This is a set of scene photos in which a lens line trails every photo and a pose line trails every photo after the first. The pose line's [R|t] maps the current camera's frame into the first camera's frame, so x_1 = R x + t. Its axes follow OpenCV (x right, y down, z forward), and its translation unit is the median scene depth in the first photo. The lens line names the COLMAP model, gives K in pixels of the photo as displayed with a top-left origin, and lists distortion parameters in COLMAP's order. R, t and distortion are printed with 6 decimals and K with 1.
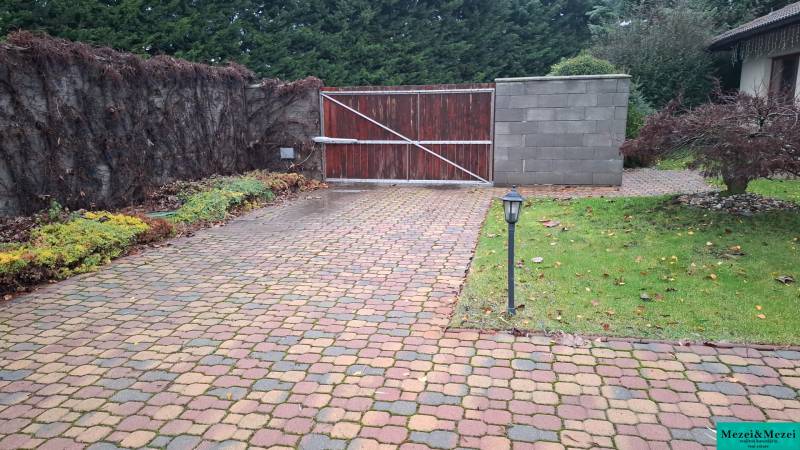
lens RADIAL K [[564.4, 0, 396.1], [0, 564.4, 225.4], [0, 0, 1]] dist [0.080858, -0.090164]
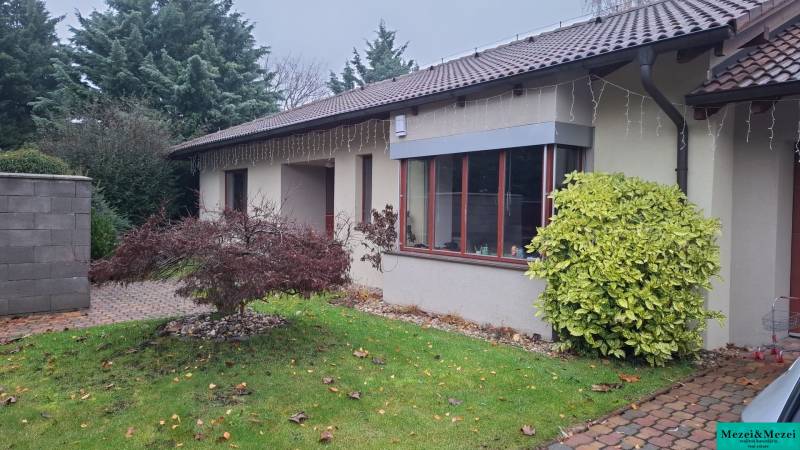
lens RADIAL K [[564.4, 0, 396.1], [0, 564.4, 225.4], [0, 0, 1]] dist [0.080858, -0.090164]
pose [[0.640701, 0.001078, 0.767789, 0.065909], [0.131332, 0.985107, -0.110976, -0.056588], [-0.756474, 0.171938, 0.631018, 0.191369]]
